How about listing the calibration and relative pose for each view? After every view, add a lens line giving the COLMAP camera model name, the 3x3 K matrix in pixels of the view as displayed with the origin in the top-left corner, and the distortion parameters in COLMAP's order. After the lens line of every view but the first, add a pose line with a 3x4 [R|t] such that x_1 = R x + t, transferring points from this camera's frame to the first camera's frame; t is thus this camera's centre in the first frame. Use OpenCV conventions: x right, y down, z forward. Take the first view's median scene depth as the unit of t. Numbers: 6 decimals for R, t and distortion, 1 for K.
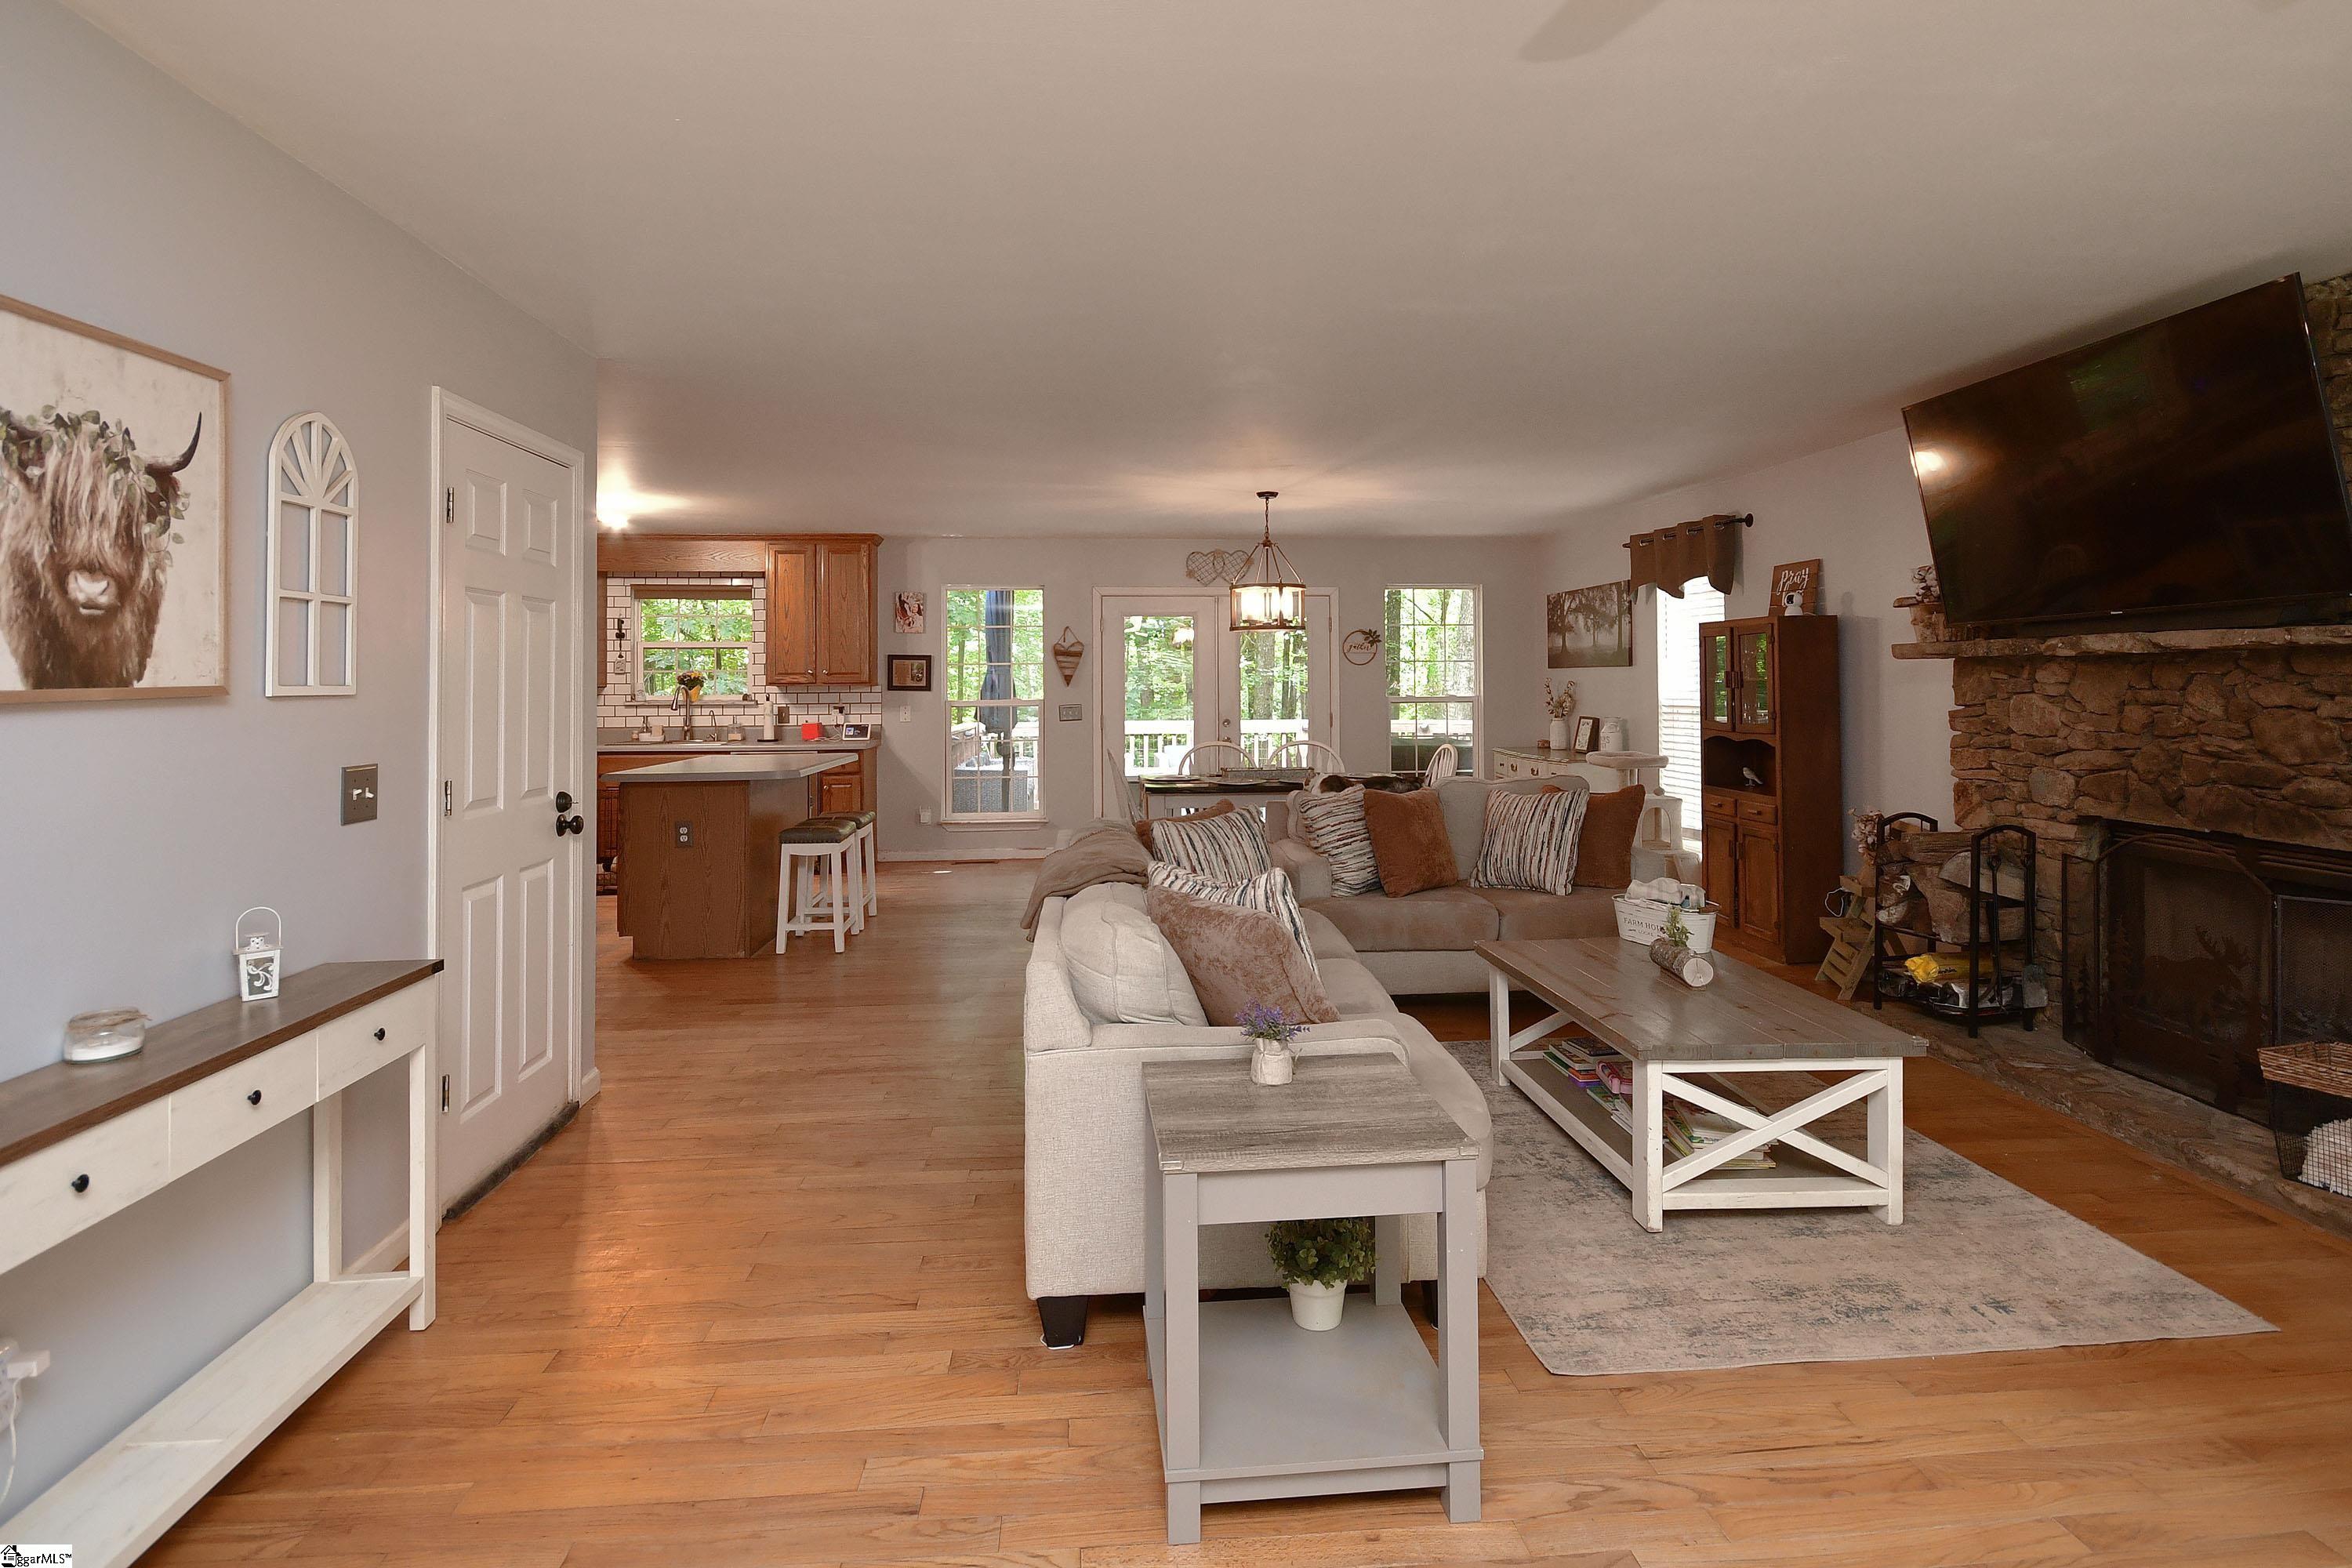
lens RADIAL K [[1218.1, 0, 1204.8], [0, 1218.1, 655.4], [0, 0, 1]] dist [0.015091, -0.000889]
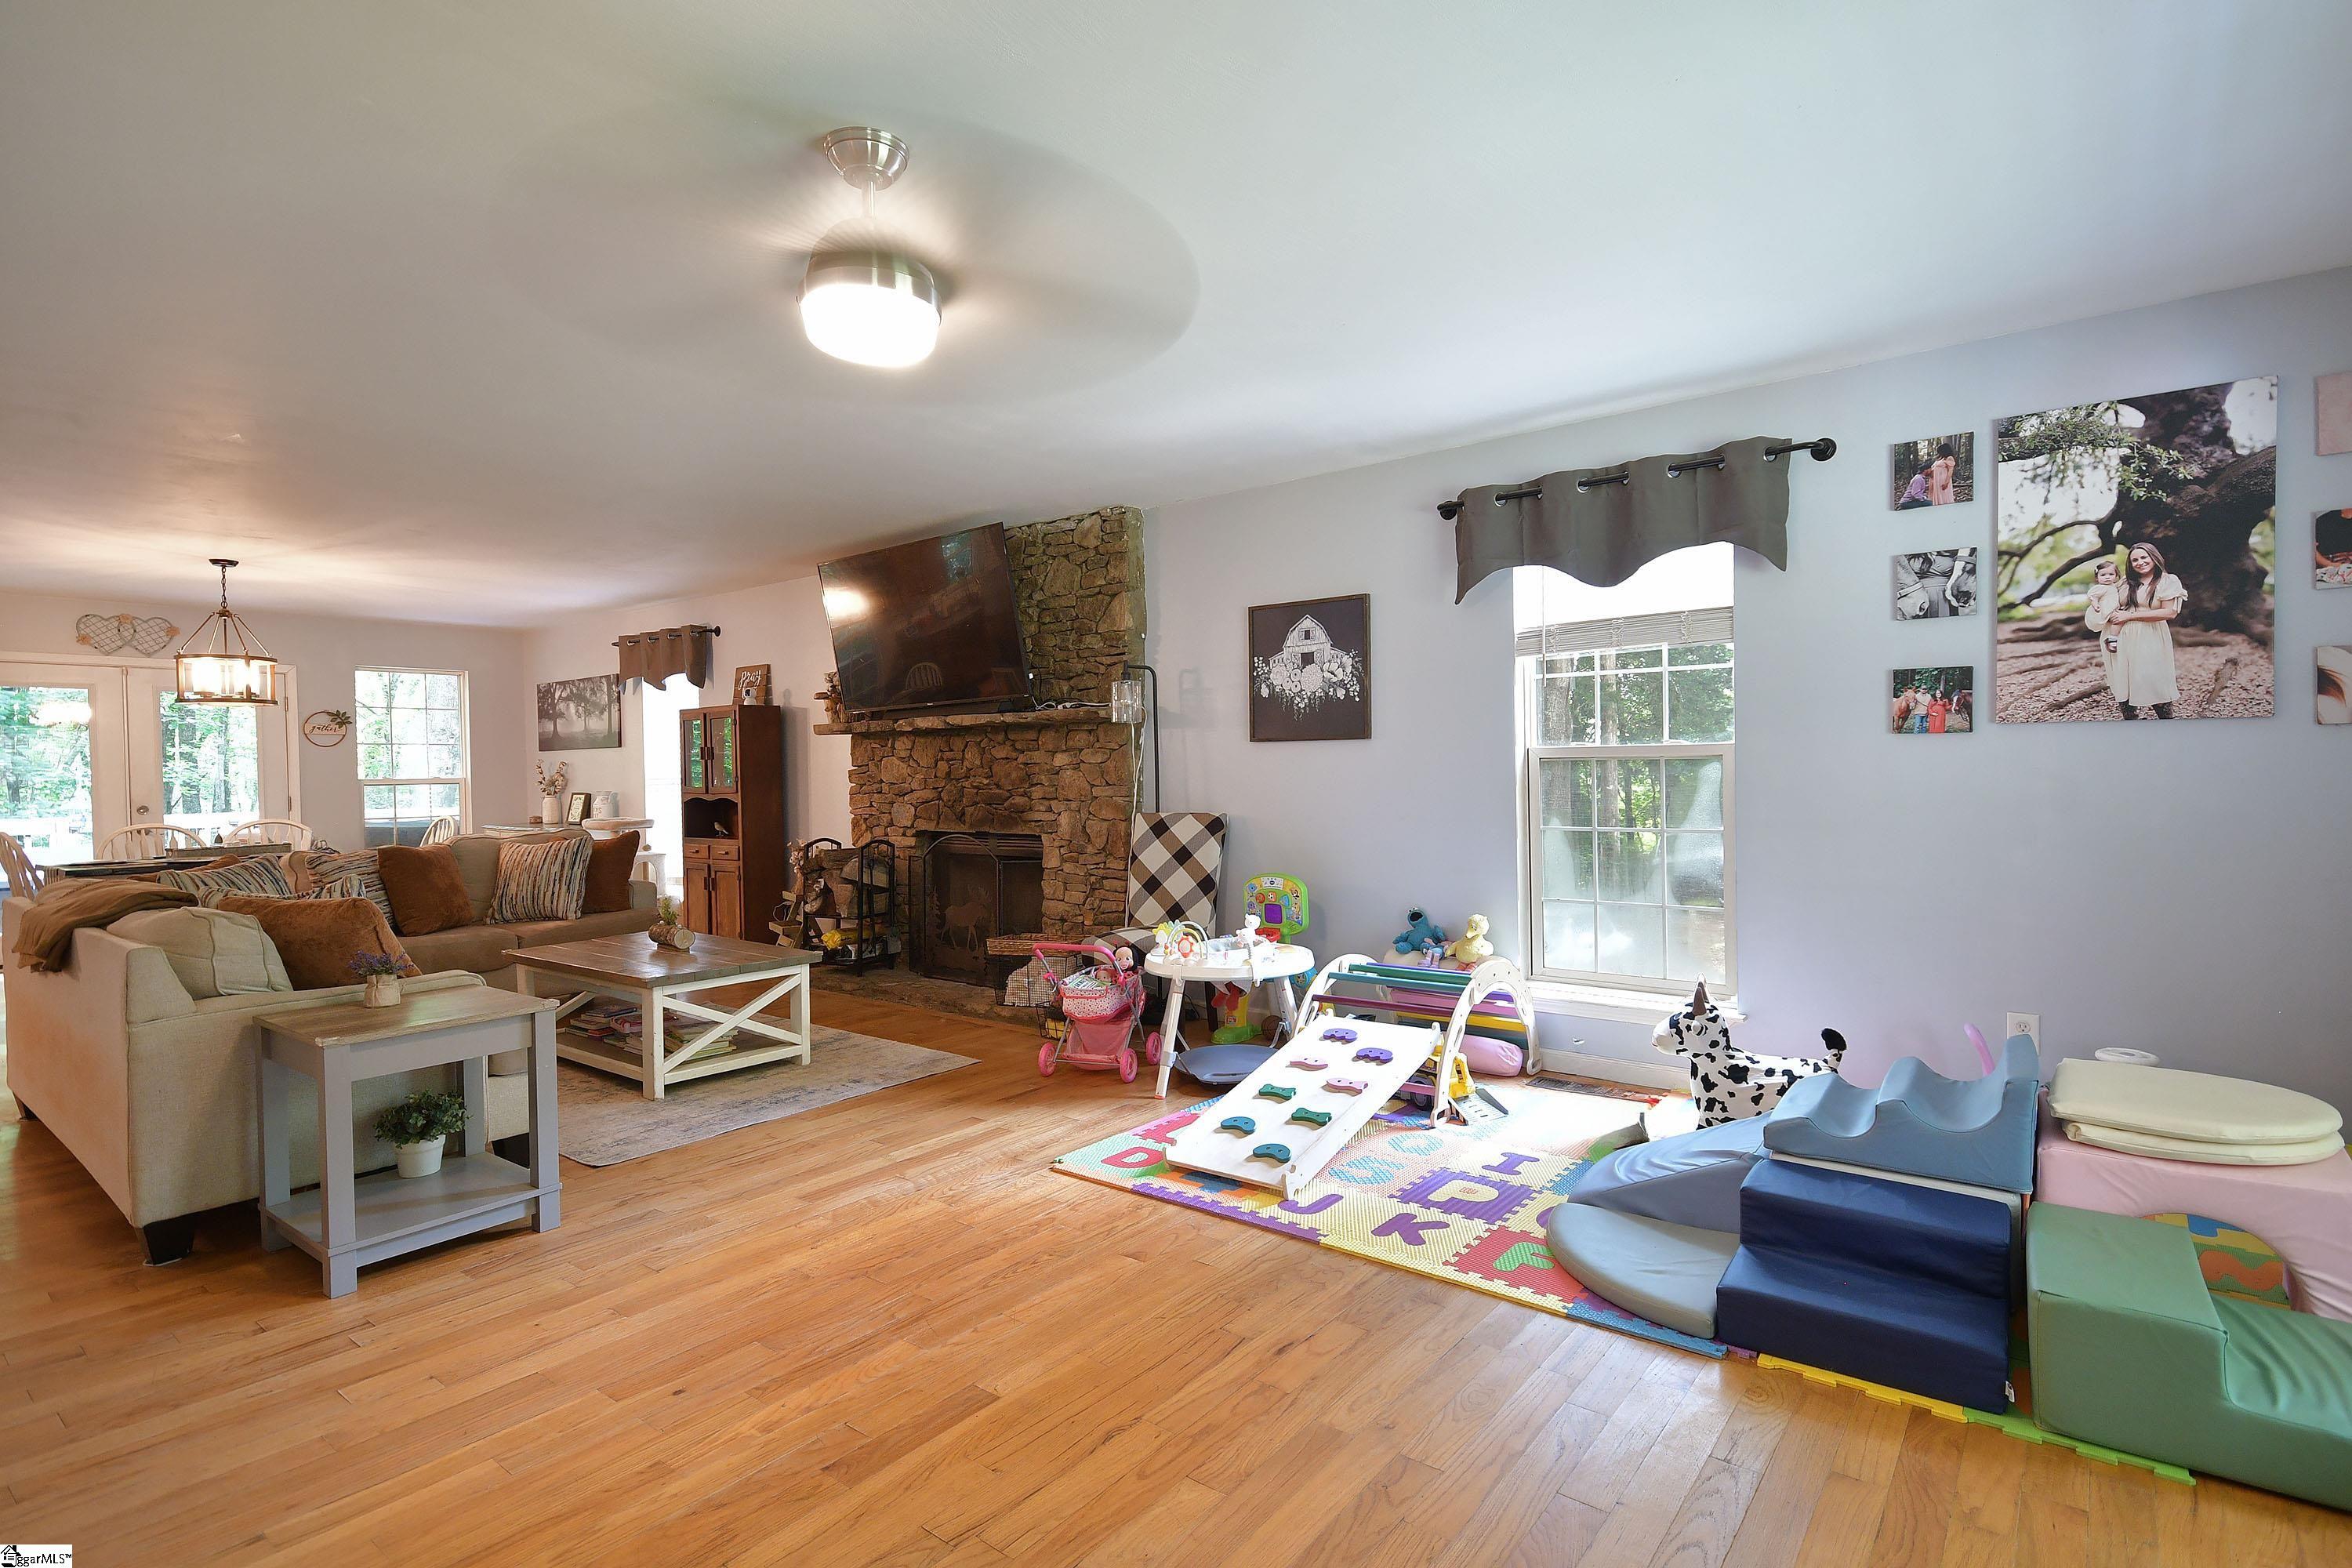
lens RADIAL K [[1159.4, 0, 1185.6], [0, 1159.4, 799.1], [0, 0, 1]] dist [-0.001929, -0.000204]
pose [[0.694408, -0.019146, 0.719327, -0.133952], [-0.005370, 0.999480, 0.031787, 0.034789], [-0.719561, -0.025936, 0.693944, -0.296706]]
